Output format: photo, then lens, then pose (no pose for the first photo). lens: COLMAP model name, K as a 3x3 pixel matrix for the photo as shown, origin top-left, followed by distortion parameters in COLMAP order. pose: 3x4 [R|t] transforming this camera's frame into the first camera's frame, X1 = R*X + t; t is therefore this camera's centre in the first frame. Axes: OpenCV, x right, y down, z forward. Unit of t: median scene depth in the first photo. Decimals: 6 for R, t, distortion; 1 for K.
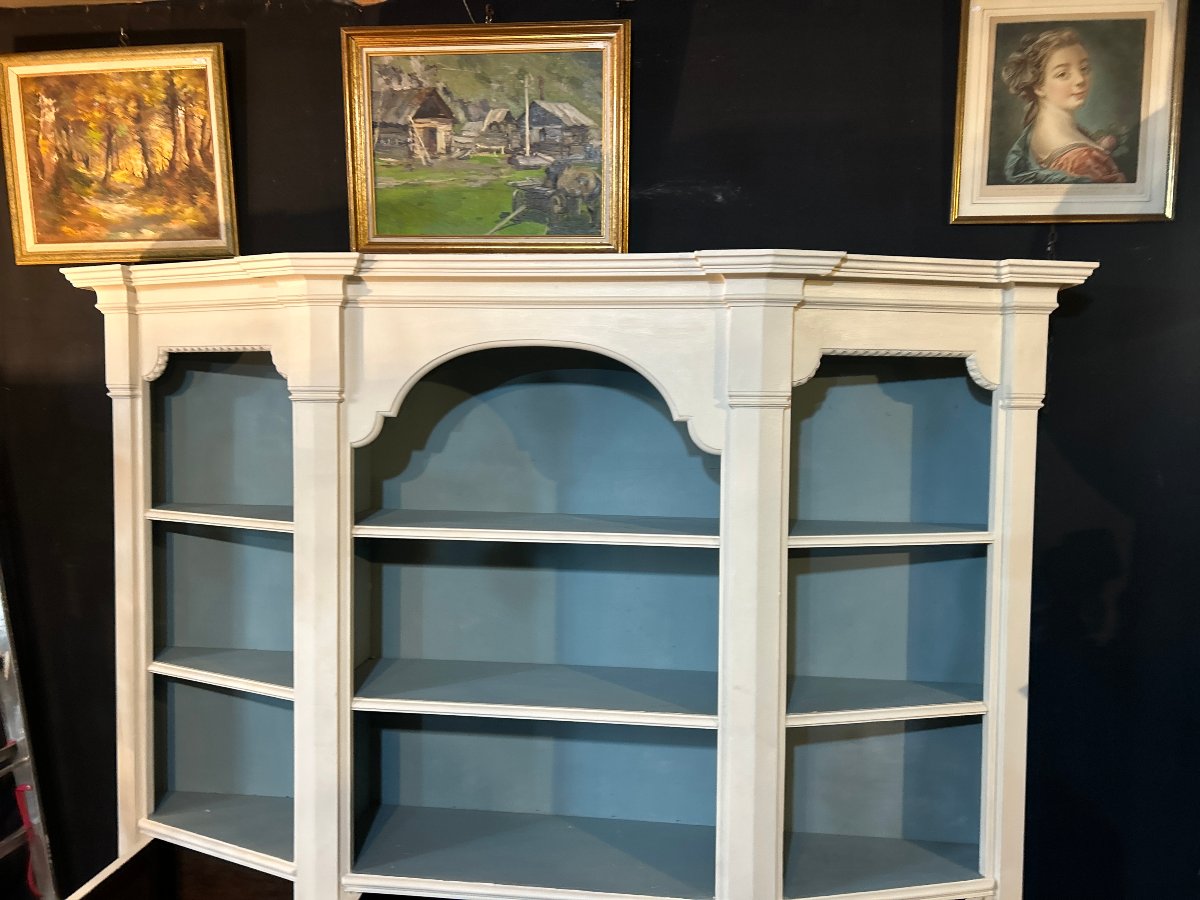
lens RADIAL K [[905.7, 0, 578.3], [0, 905.7, 442.2], [0, 0, 1]] dist [0.045730, -0.060741]
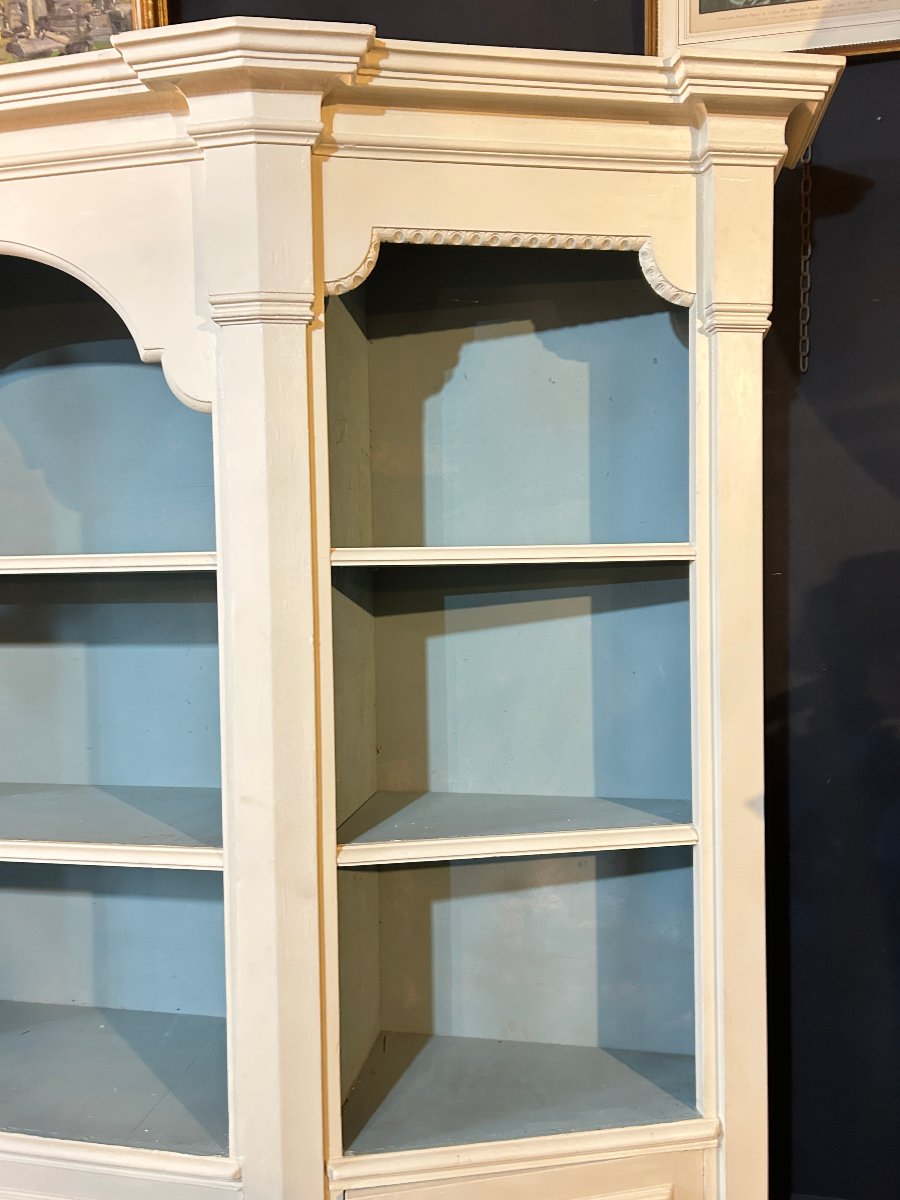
lens RADIAL K [[900.0, 0, 450.5], [0, 900.0, 605.6], [0, 0, 1]] dist [0.046915, -0.061262]
pose [[0.997778, -0.023626, -0.062302, 0.327400], [0.022811, 0.999645, -0.013758, 0.144617], [0.062605, 0.012306, 0.997963, 0.390523]]
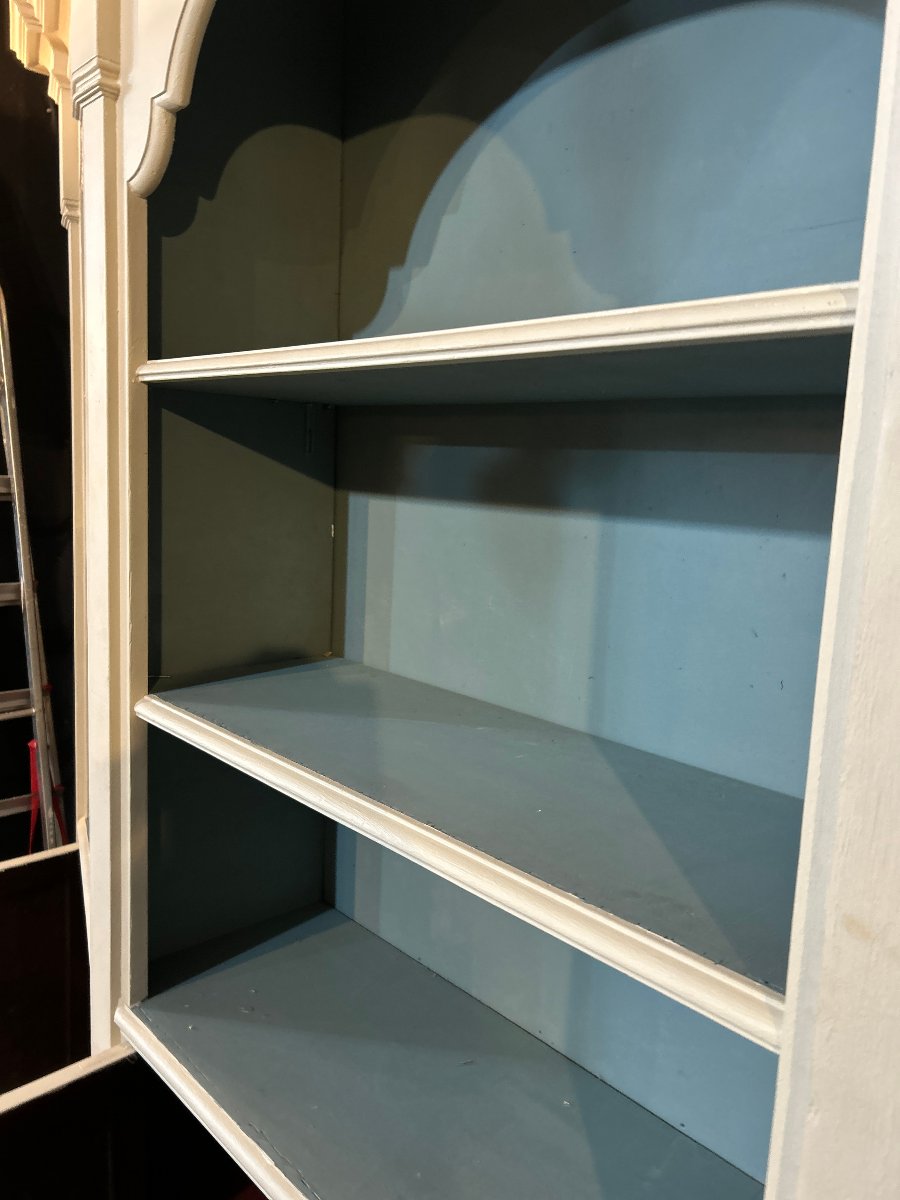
lens RADIAL K [[905.7, 0, 450.0], [0, 905.7, 600.0], [0, 0, 1]] dist [0.045730, -0.060741]
pose [[0.766216, 0.116246, -0.631981, 0.218101], [-0.065145, 0.992486, 0.103574, 0.159900], [0.639273, -0.038190, 0.768031, 0.713177]]
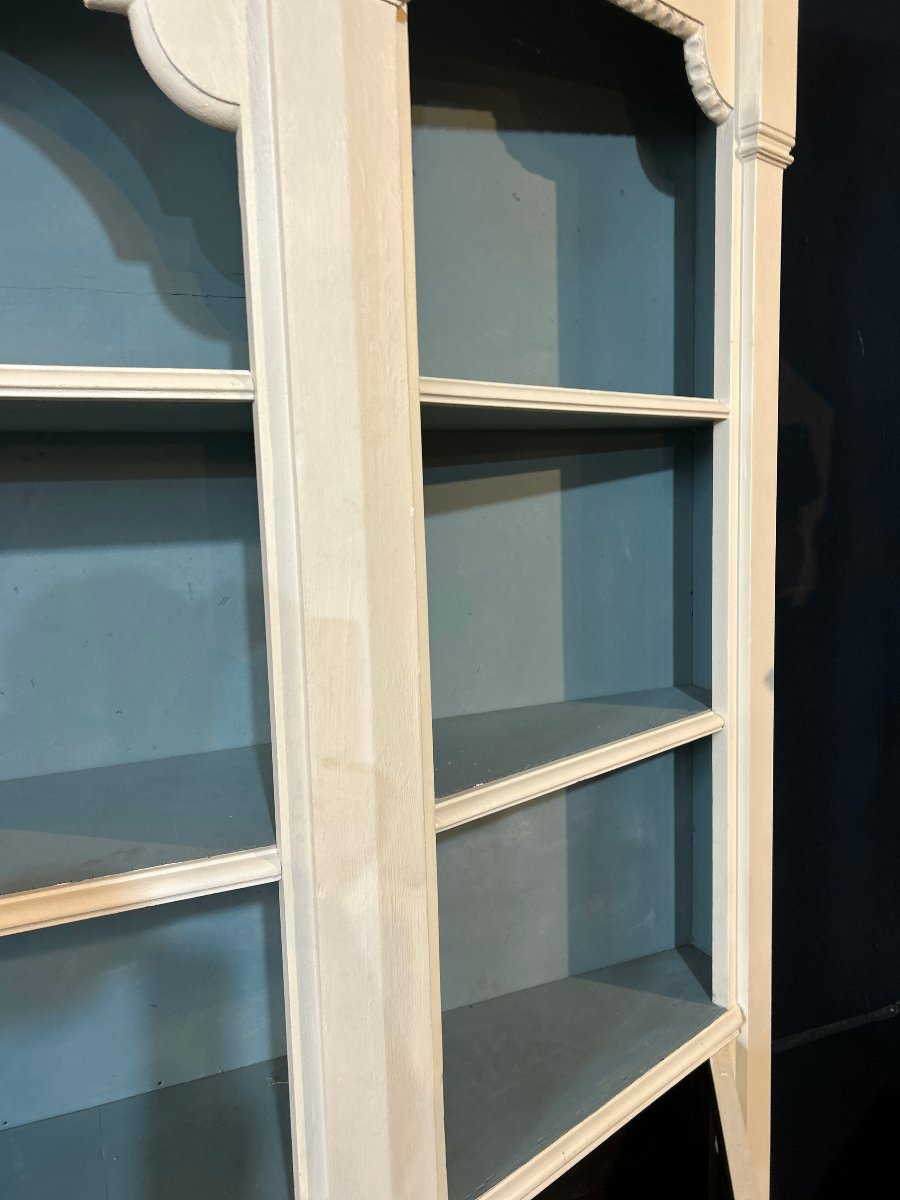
lens RADIAL K [[900.0, 0, 450.5], [0, 900.0, 605.6], [0, 0, 1]] dist [0.046915, -0.061262]
pose [[0.863504, -0.096333, 0.495057, 0.034564], [0.061930, 0.994413, 0.085481, 0.163994], [-0.500525, -0.043155, 0.864646, 0.608321]]
